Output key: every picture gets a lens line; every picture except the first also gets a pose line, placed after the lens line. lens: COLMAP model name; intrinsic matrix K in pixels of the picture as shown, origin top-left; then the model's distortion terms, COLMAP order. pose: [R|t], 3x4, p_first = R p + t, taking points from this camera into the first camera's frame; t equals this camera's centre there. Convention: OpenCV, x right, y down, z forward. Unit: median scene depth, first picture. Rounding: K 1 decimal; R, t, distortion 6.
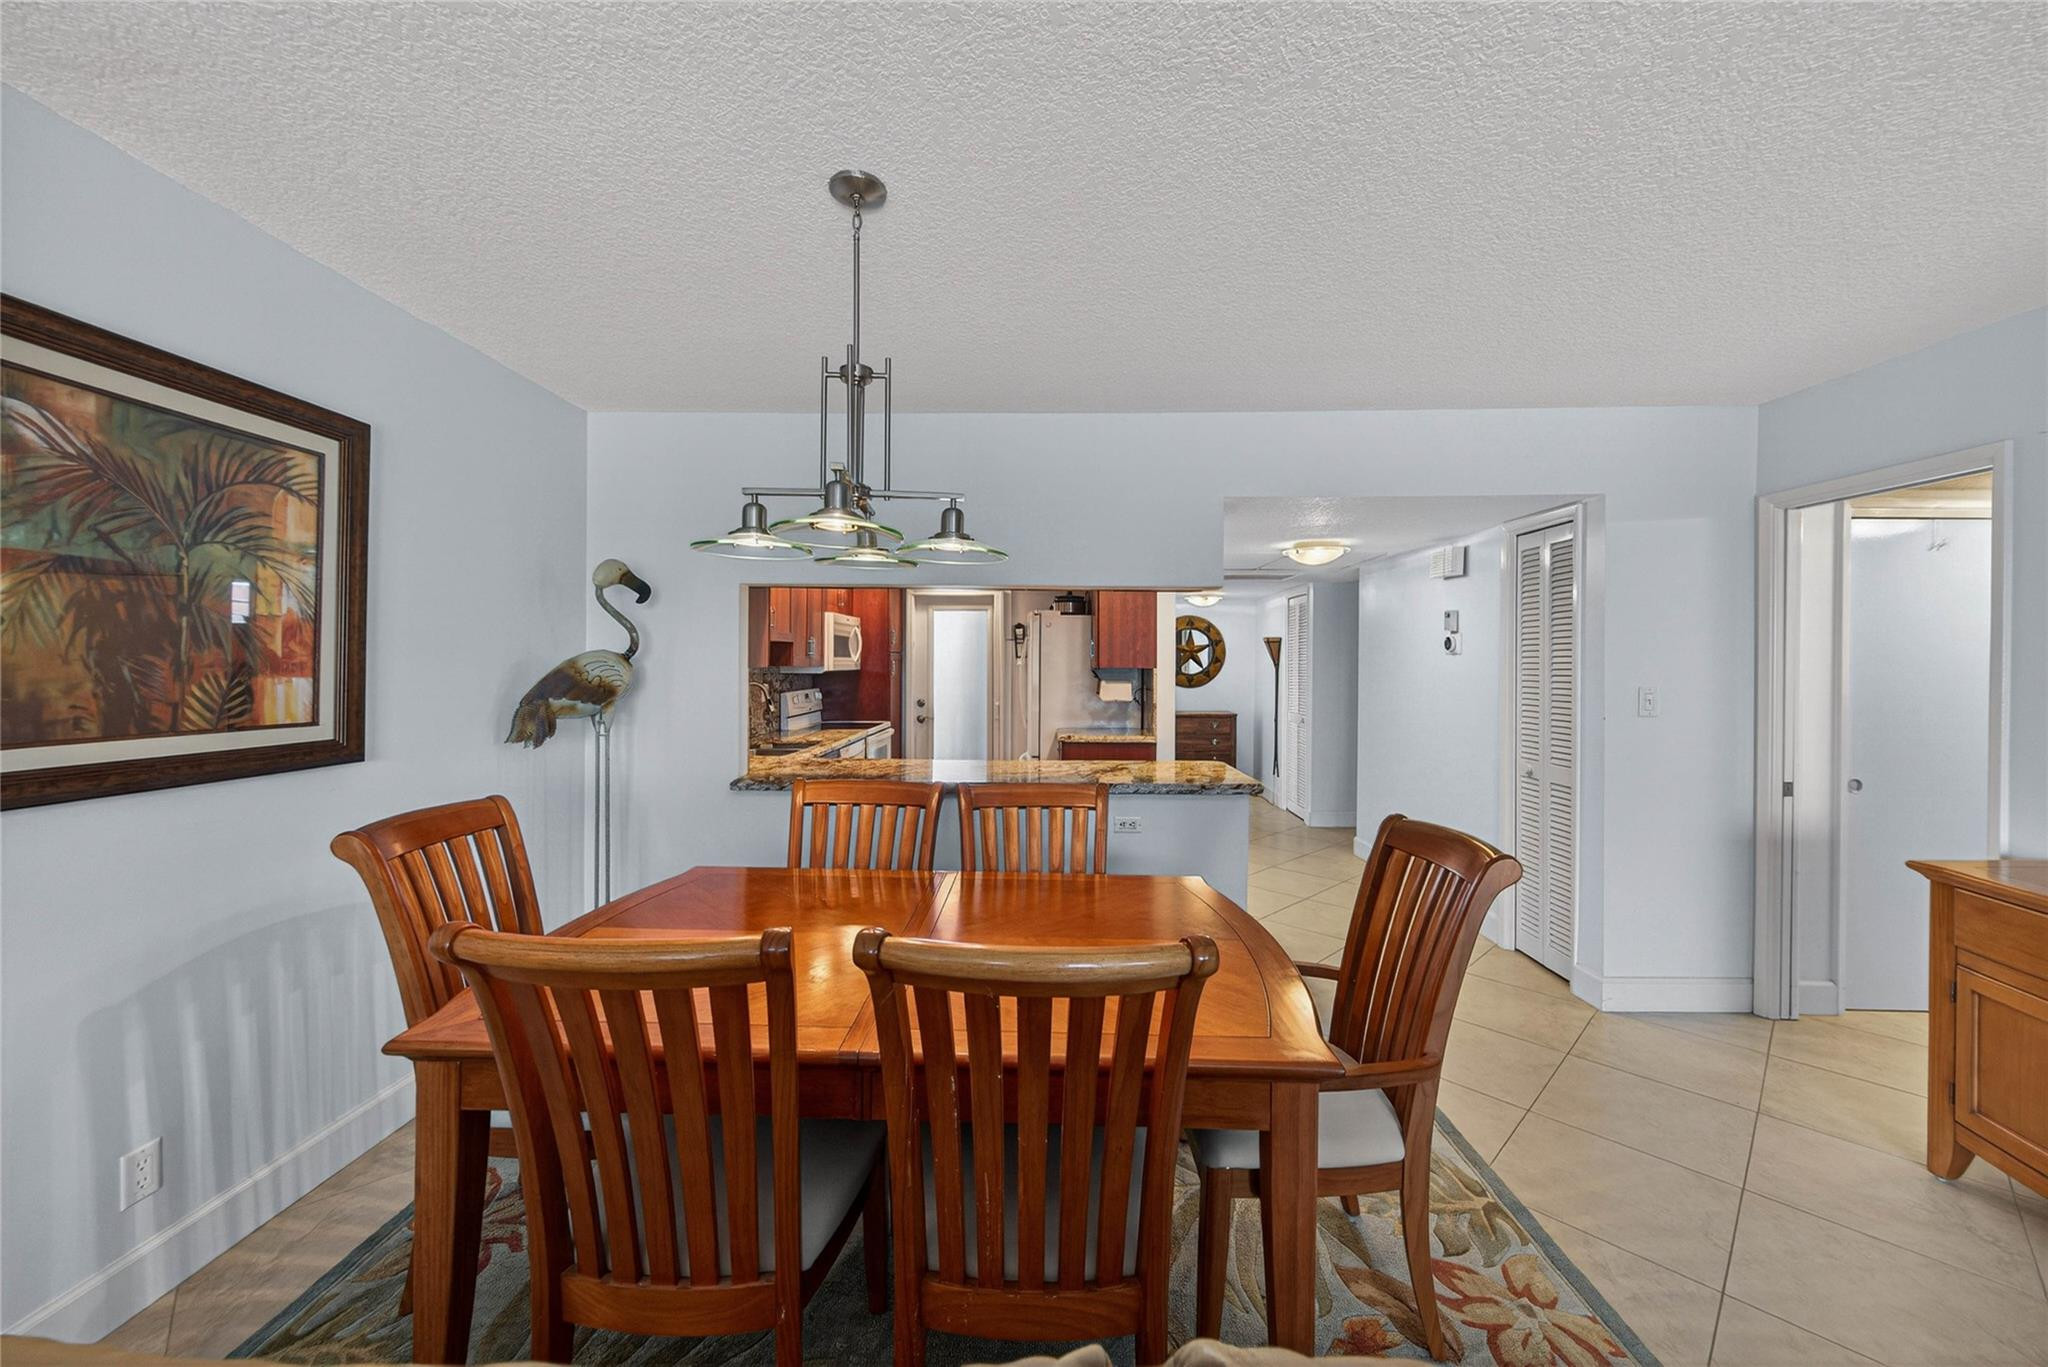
lens RADIAL K [[786.1, 0, 1029.5], [0, 786.1, 667.5], [0, 0, 1]] dist [0.001684, 0.000662]
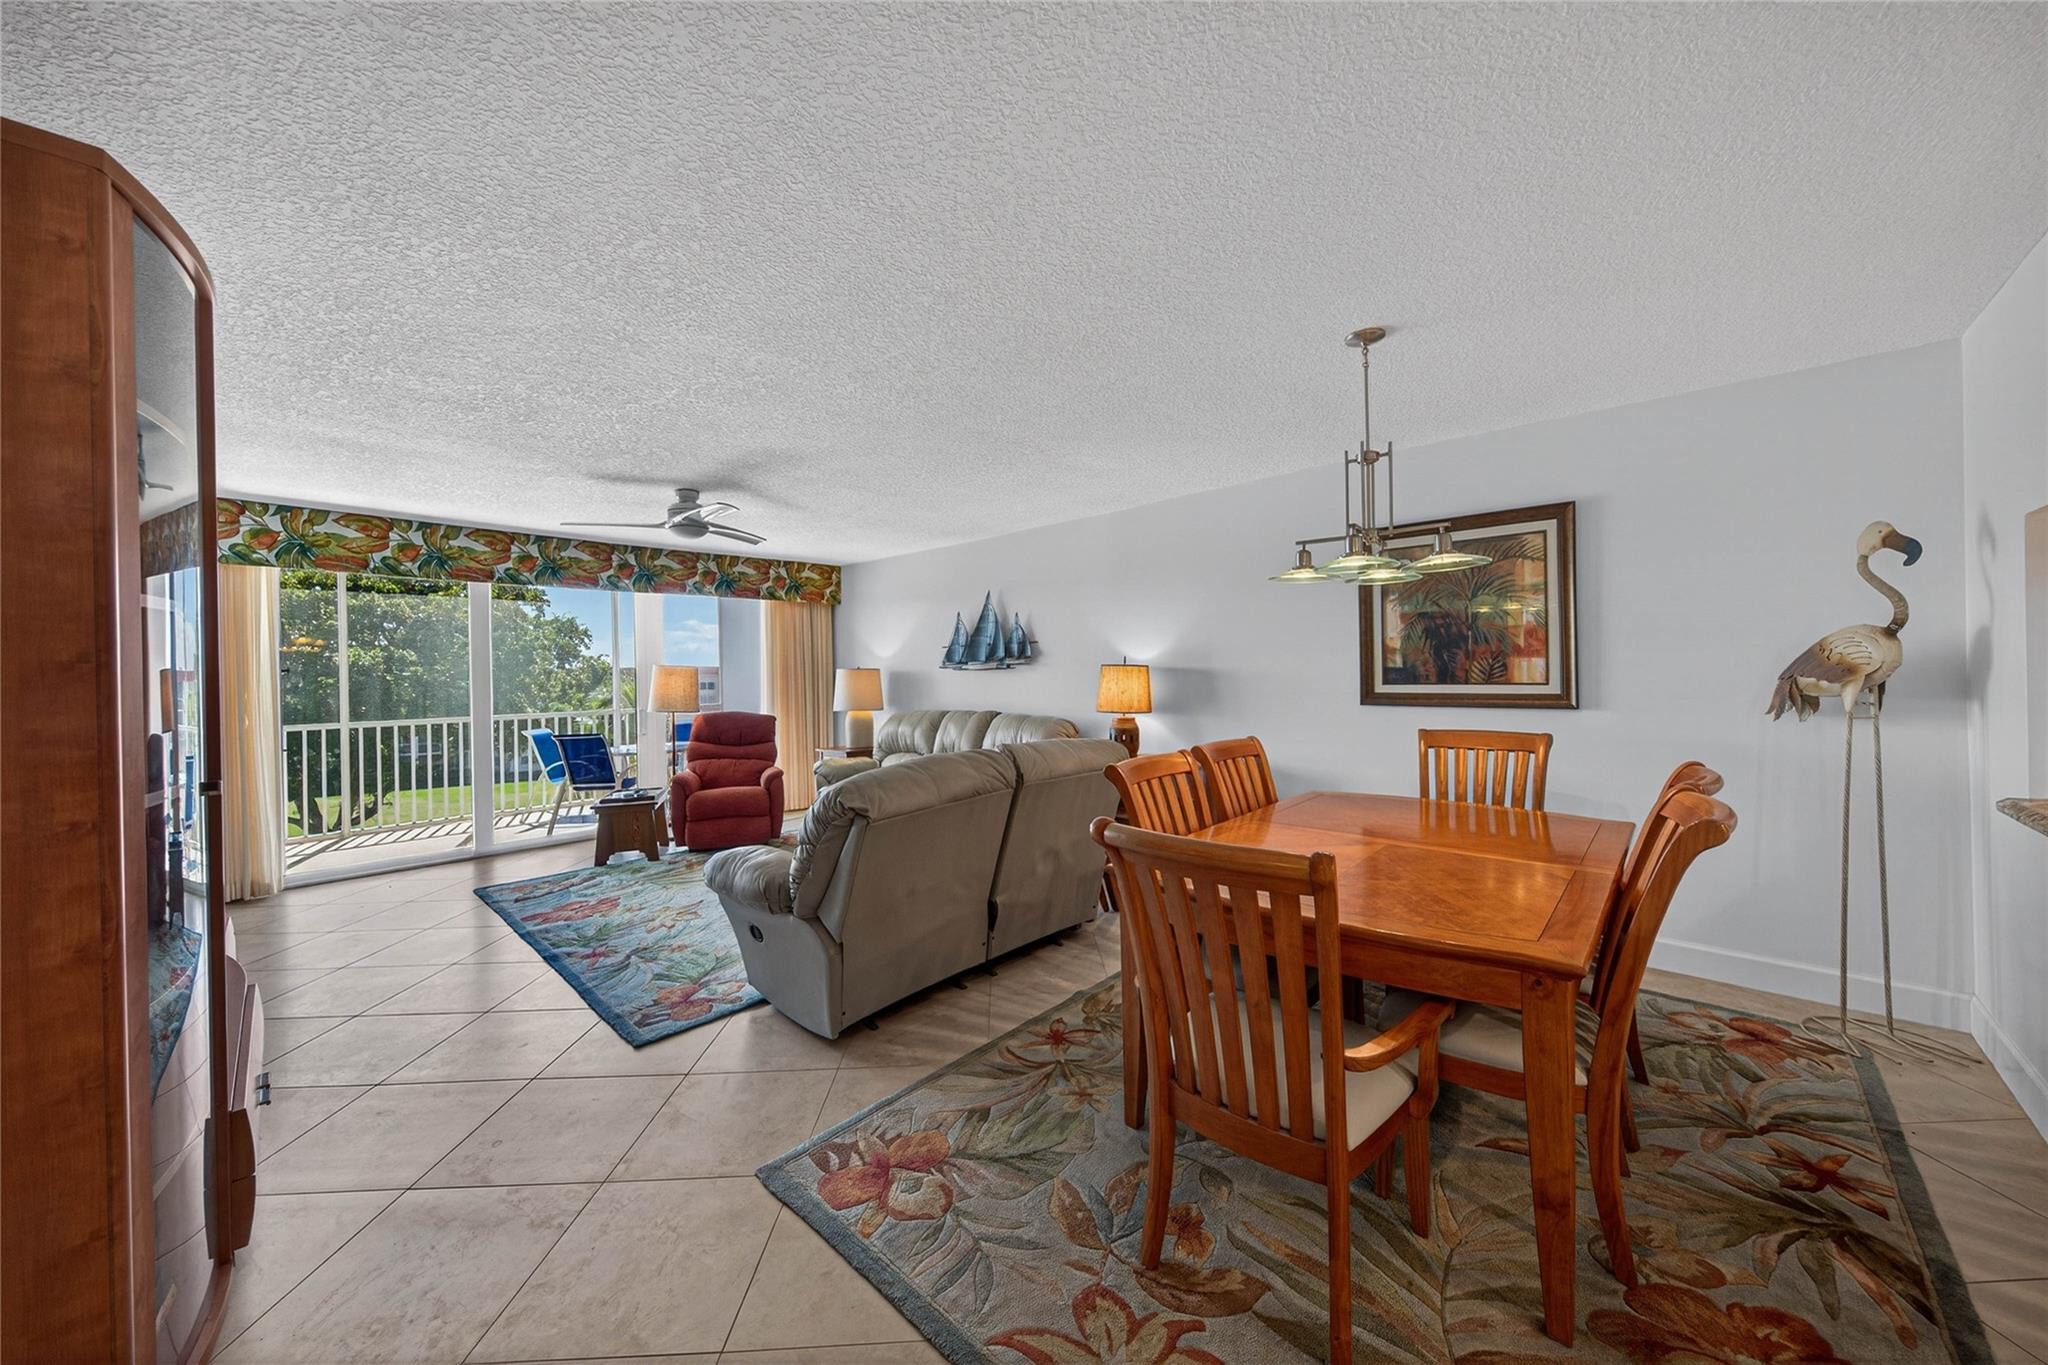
lens RADIAL K [[721.4, 0, 1020.7], [0, 721.4, 671.0], [0, 0, 1]] dist [0.003183, 0.001253]
pose [[-0.667866, -0.001546, -0.744280, 1.072806], [0.007122, 0.999939, -0.008468, 0.046972], [0.744248, -0.010956, -0.667814, 1.201466]]
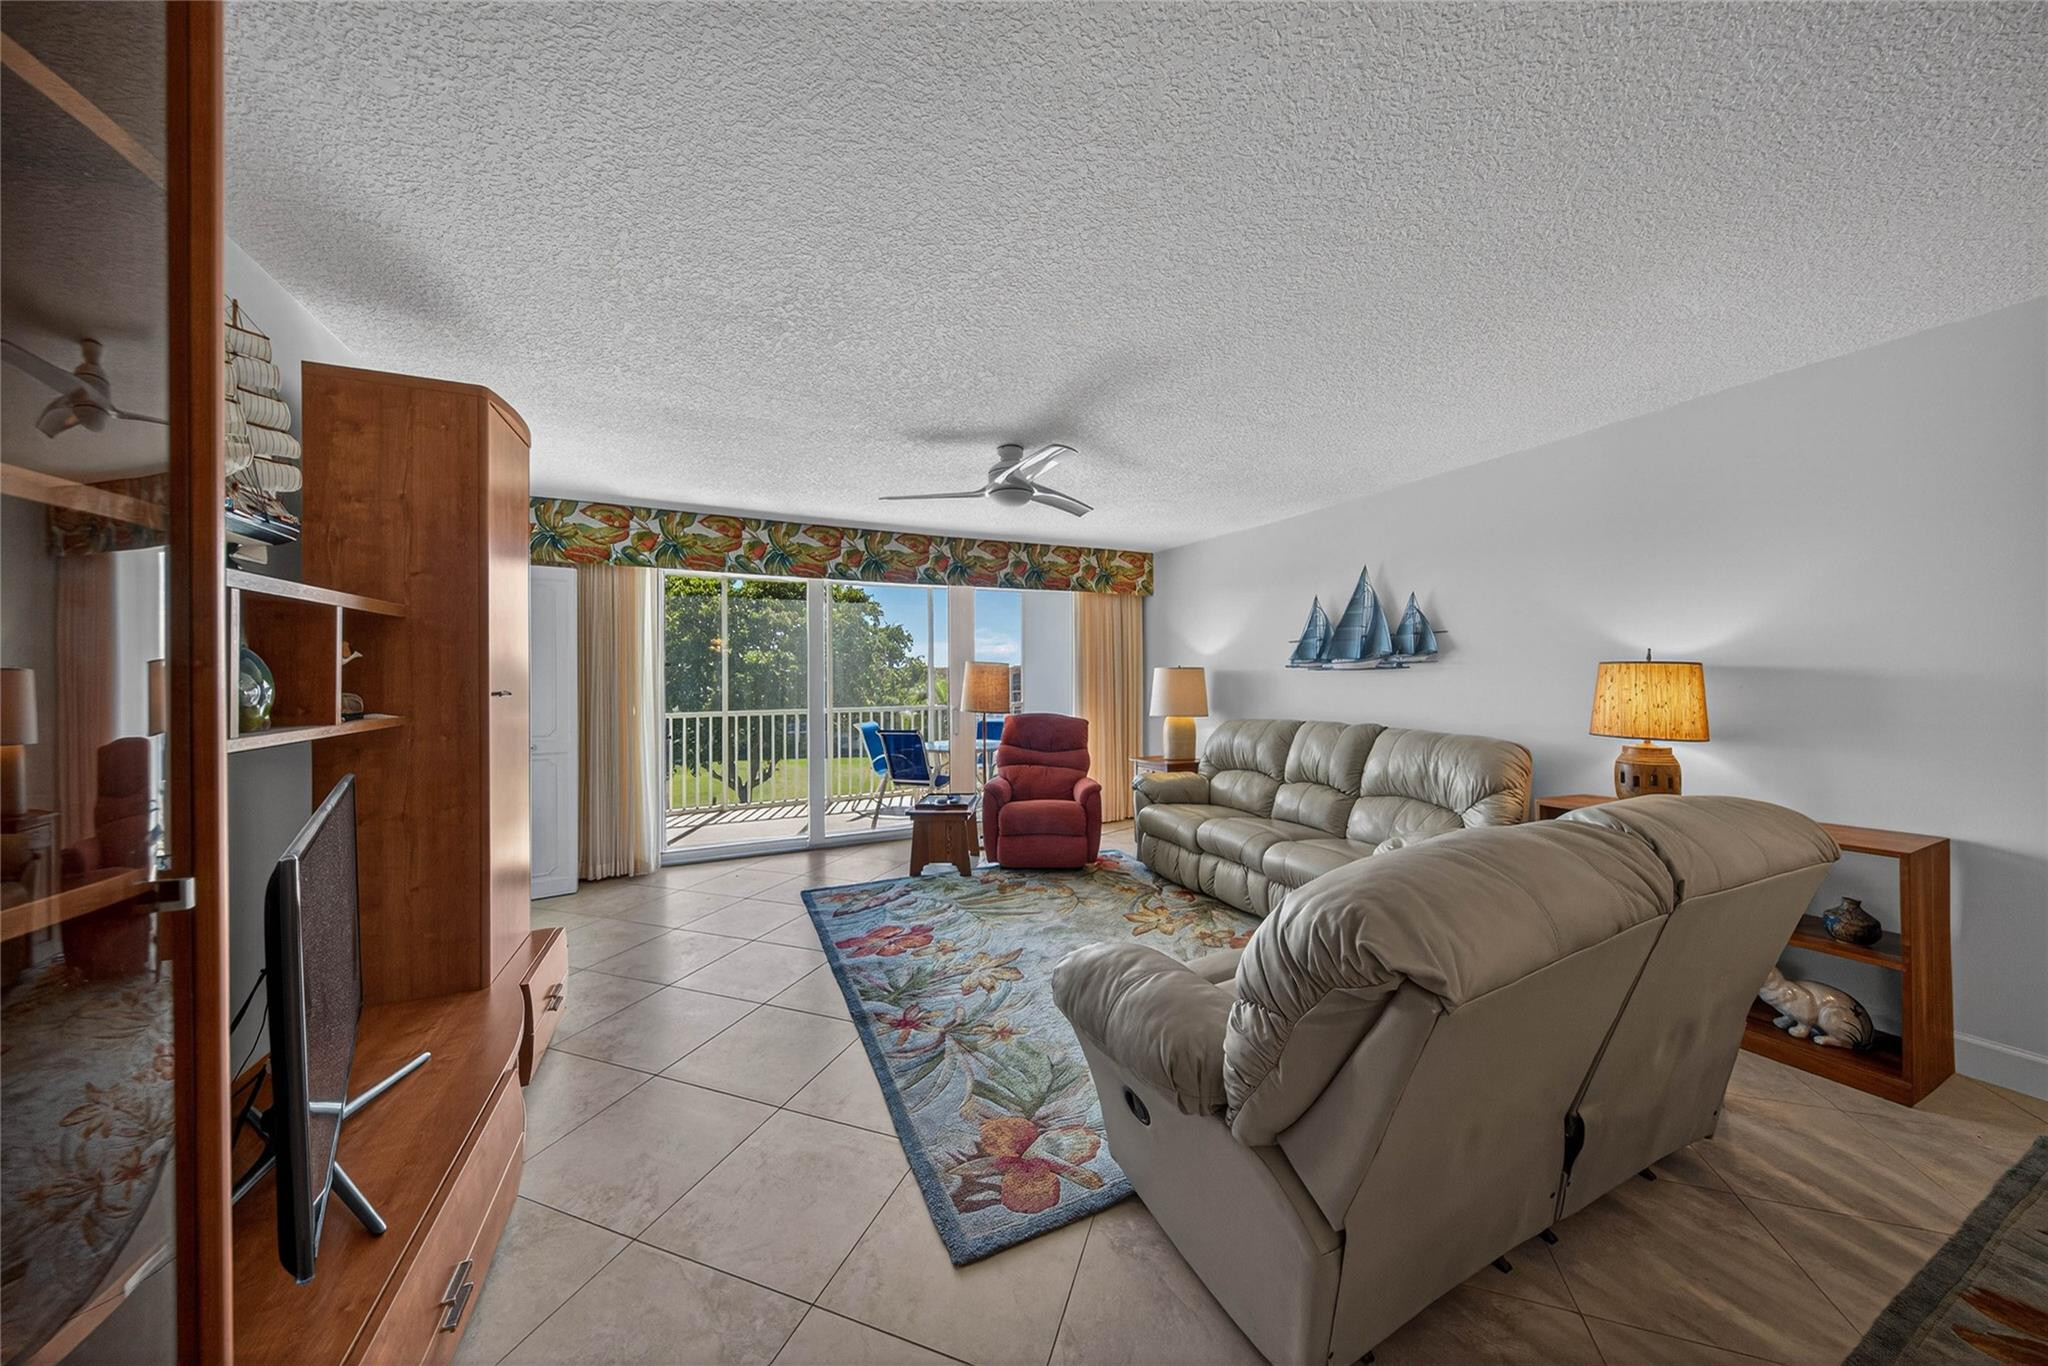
lens RADIAL K [[664.7, 0, 1023.0], [0, 664.7, 673.2], [0, 0, 1]] dist [-0.006810, 0.000038]
pose [[-0.893324, -0.009596, -0.449312, 0.845607], [-0.006822, 0.999946, -0.007792, 0.050495], [0.449362, -0.003895, -0.893341, 0.532267]]
